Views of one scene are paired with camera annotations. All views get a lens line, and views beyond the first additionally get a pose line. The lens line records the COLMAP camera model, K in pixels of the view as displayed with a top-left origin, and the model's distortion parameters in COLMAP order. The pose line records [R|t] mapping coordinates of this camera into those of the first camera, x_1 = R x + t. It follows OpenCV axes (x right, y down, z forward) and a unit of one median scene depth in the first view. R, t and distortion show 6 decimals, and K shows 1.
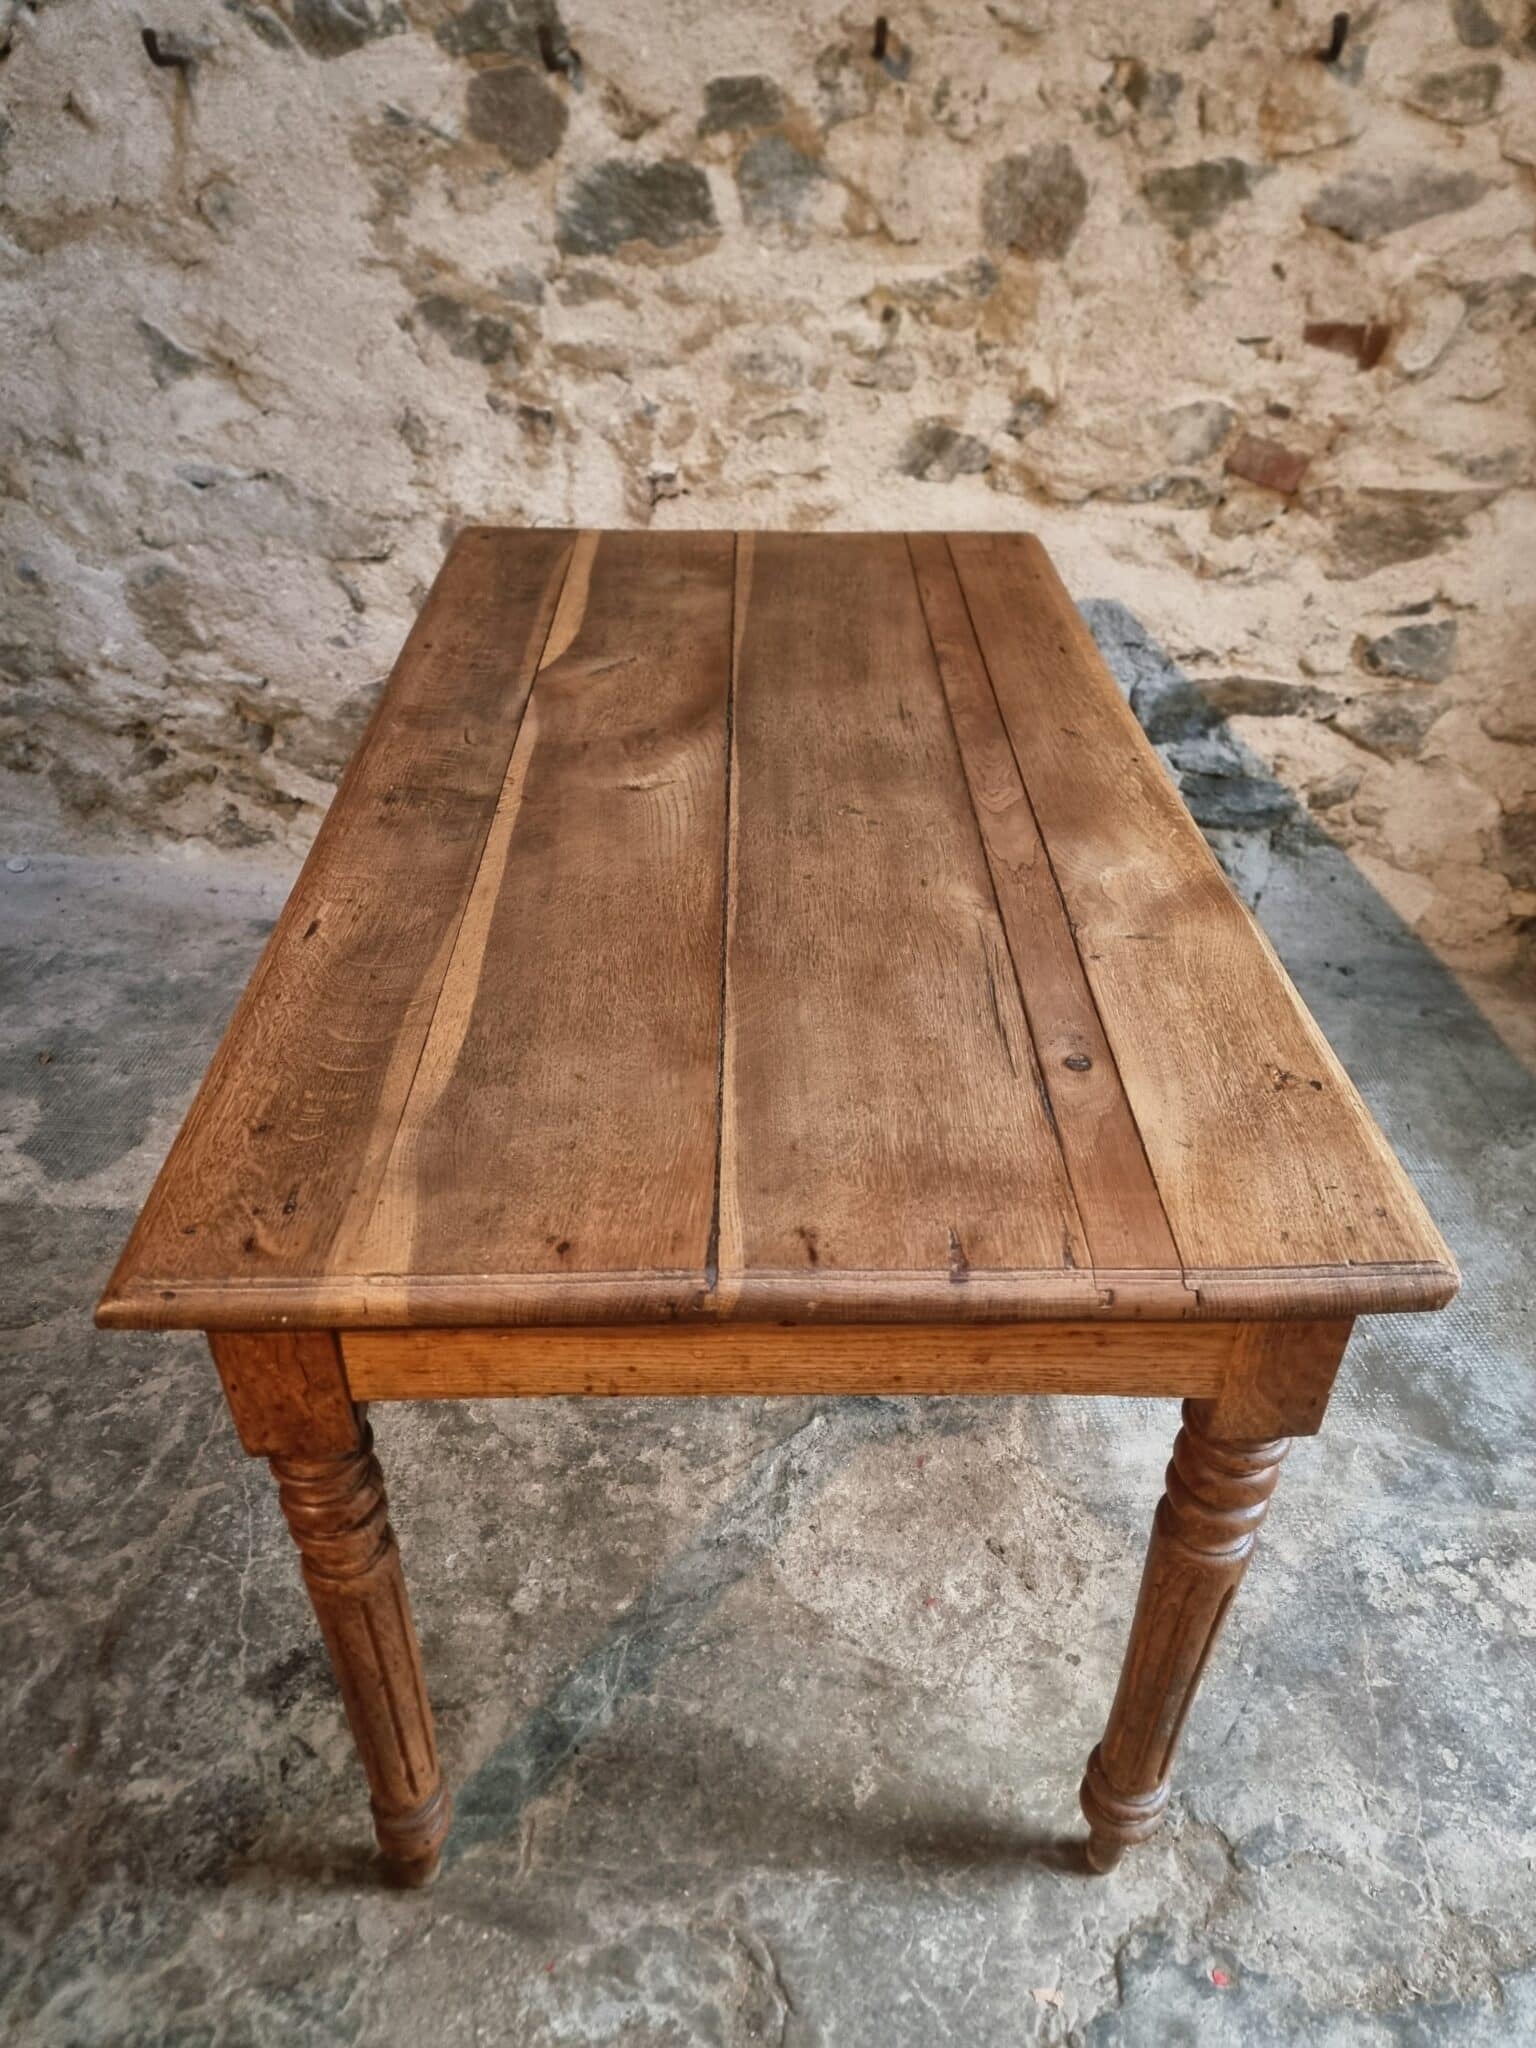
lens RADIAL K [[1461.1, 0, 757.5], [0, 1461.1, 1019.5], [0, 0, 1]] dist [0.057745, -0.047452]
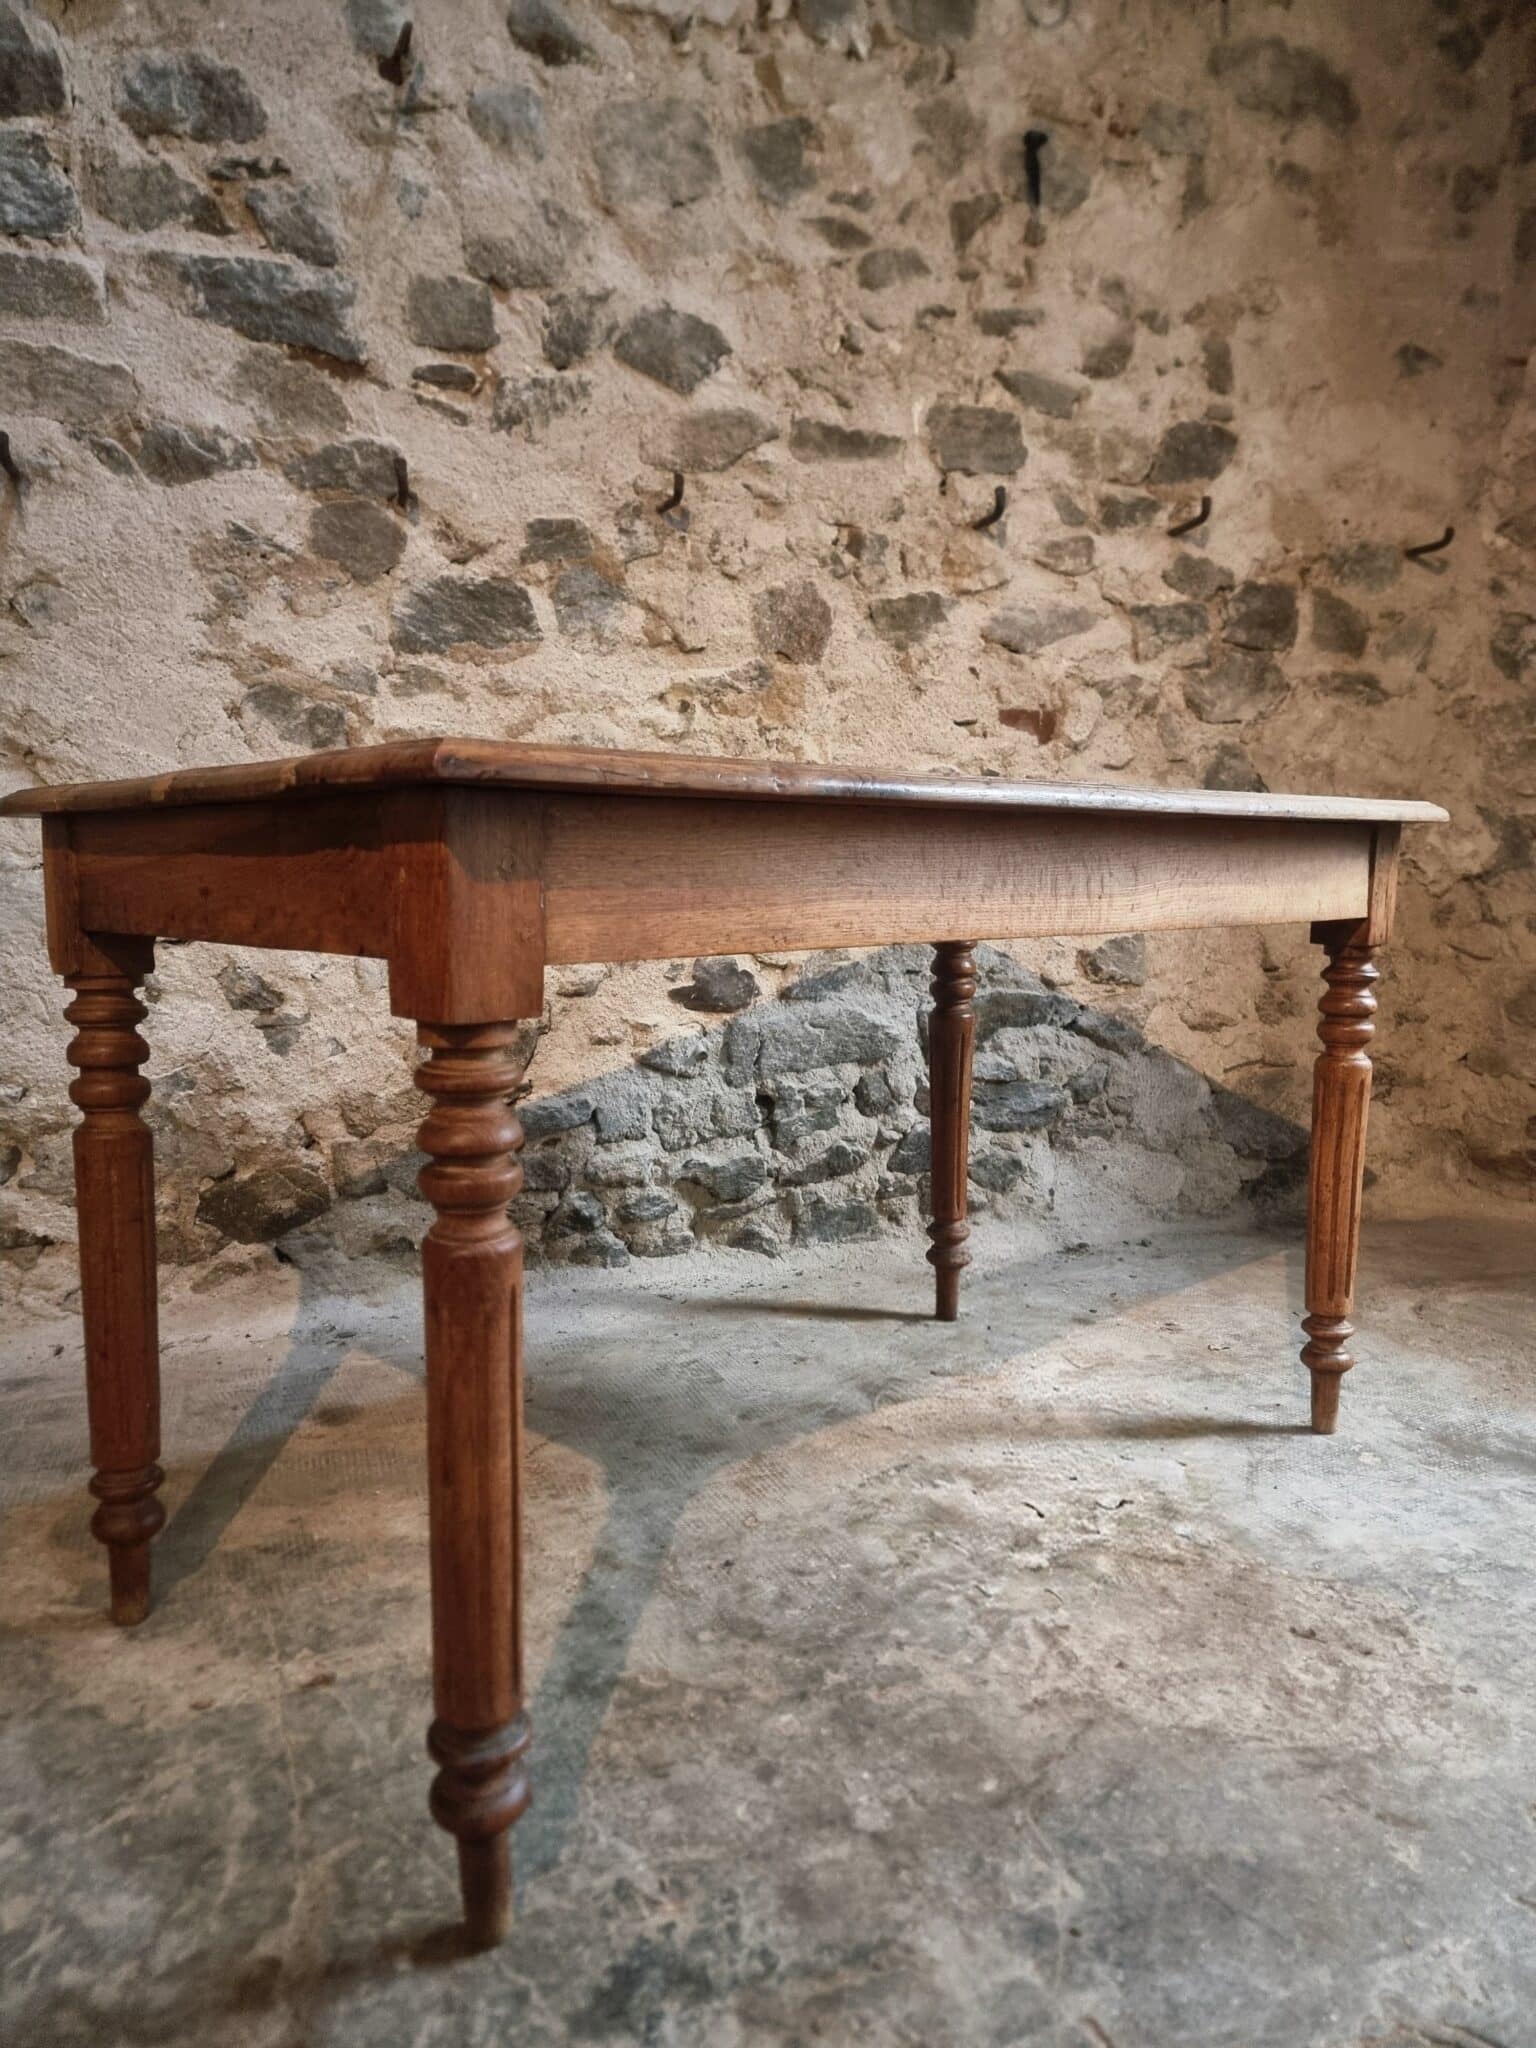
lens RADIAL K [[1426.3, 0, 751.9], [0, 1426.3, 1044.2], [0, 0, 1]] dist [0.086872, -0.079906]
pose [[0.912768, -0.066454, 0.403036, -0.340077], [0.245820, 0.877374, -0.412052, 0.242380], [-0.326231, 0.475182, 0.817175, 0.177425]]
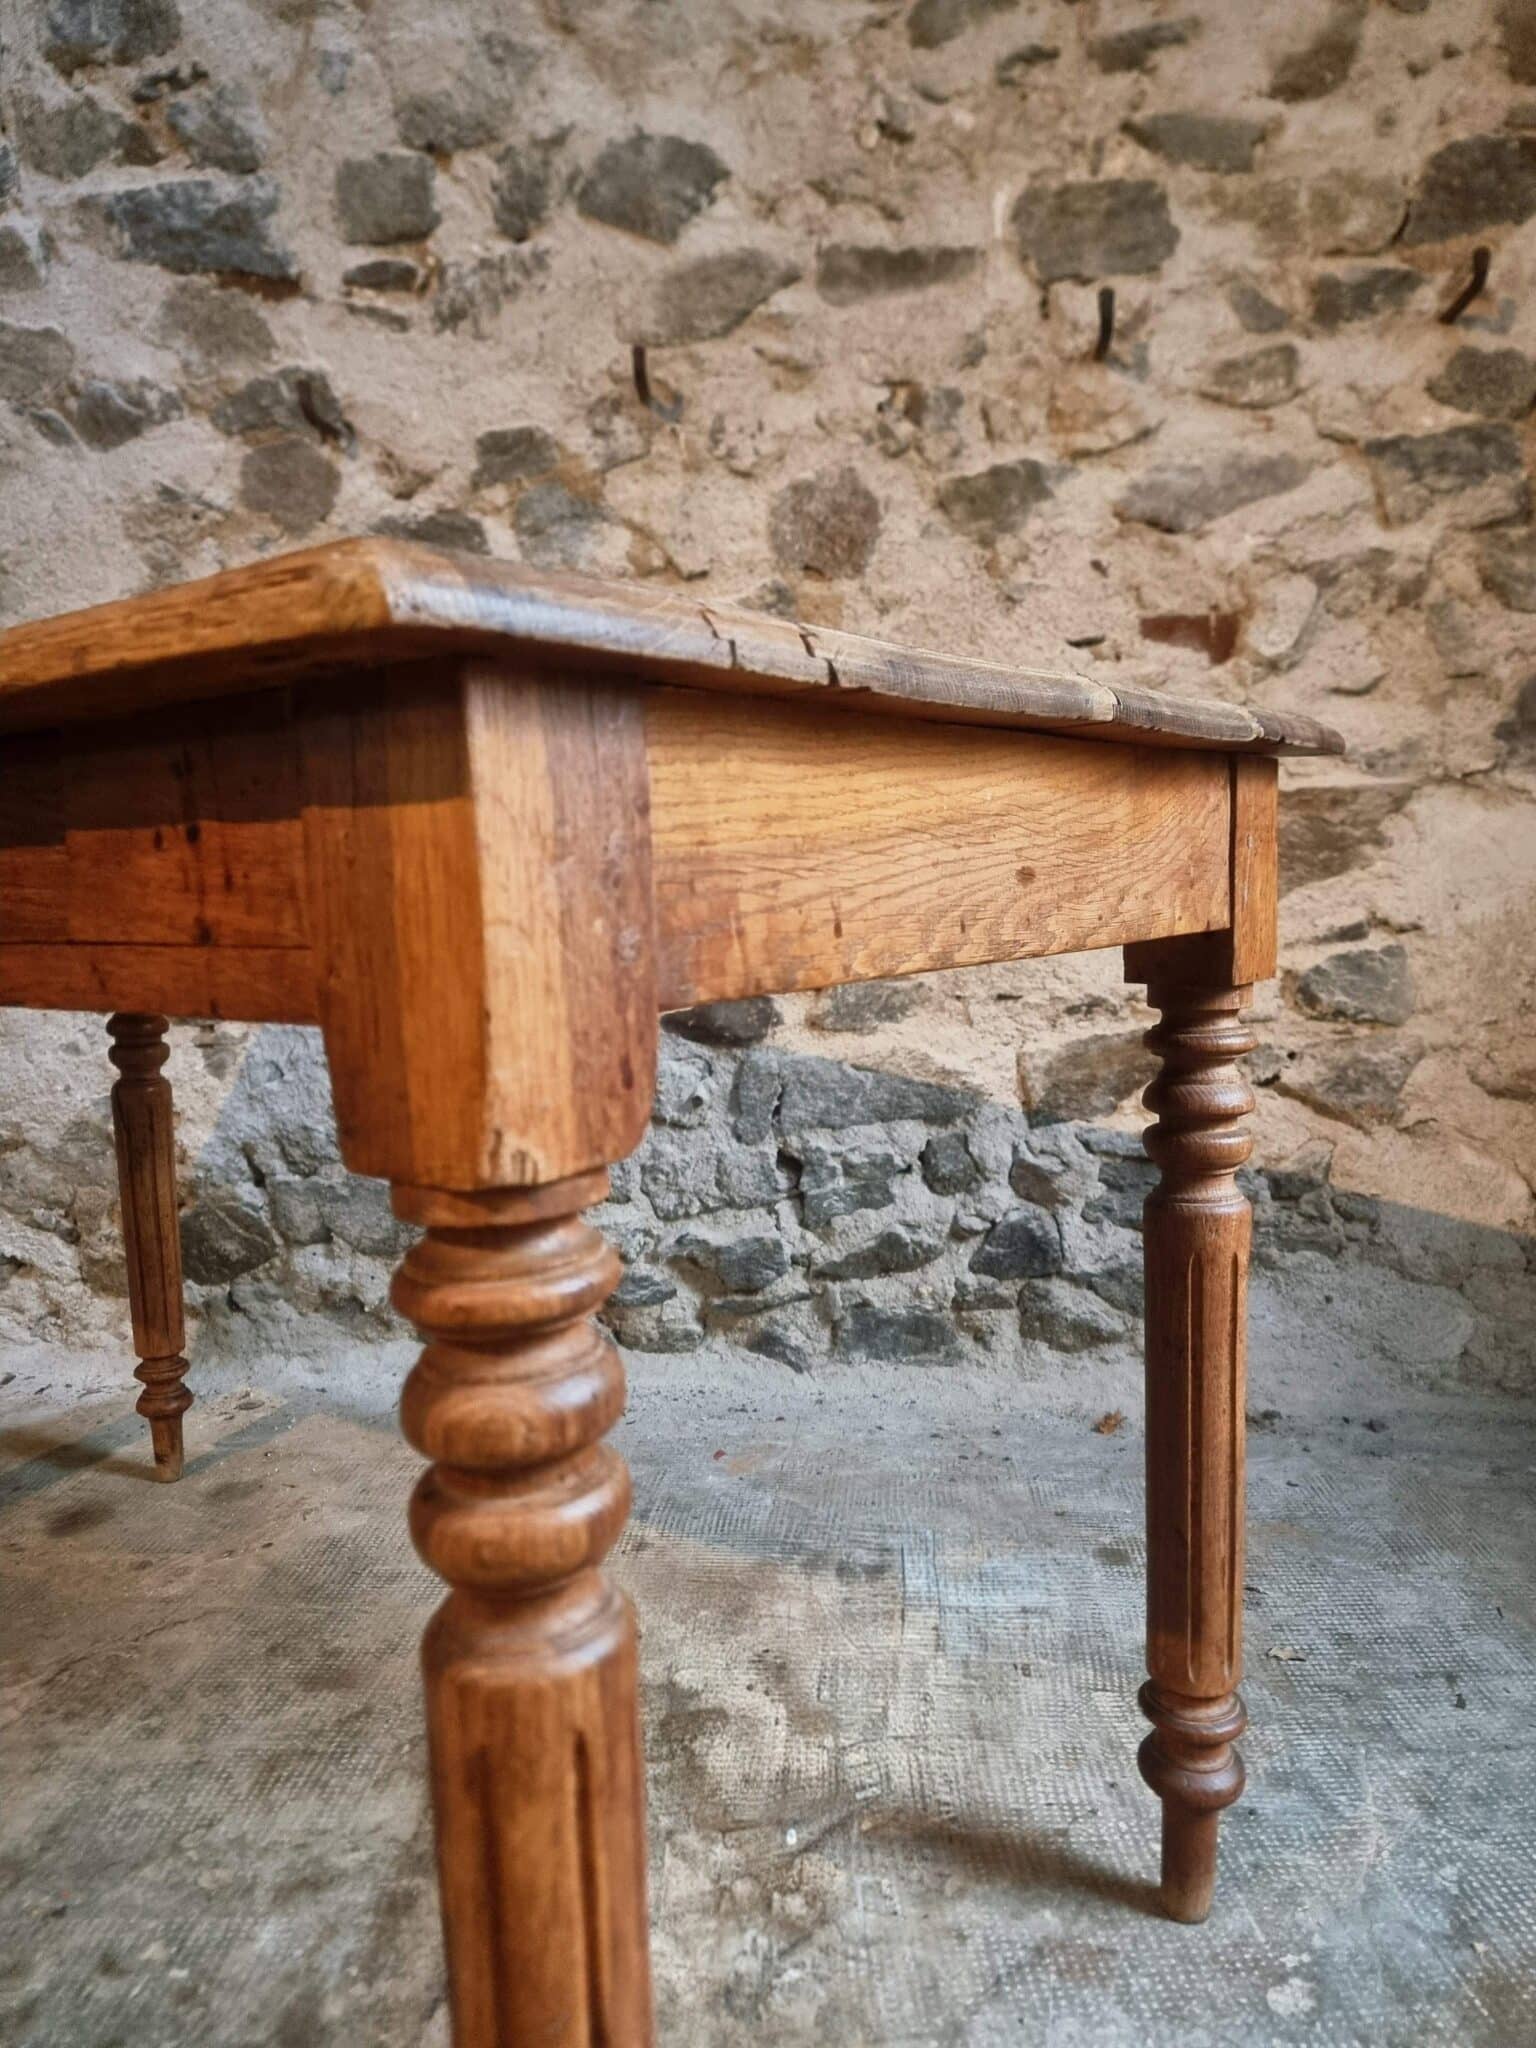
lens RADIAL K [[1432.2, 0, 769.9], [0, 1432.2, 1021.2], [0, 0, 1]] dist [0.071097, -0.068071]
pose [[0.998795, -0.031483, -0.037636, 0.167356], [0.009862, 0.880169, -0.474557, 0.145979], [0.048066, 0.473615, 0.879420, 0.330454]]
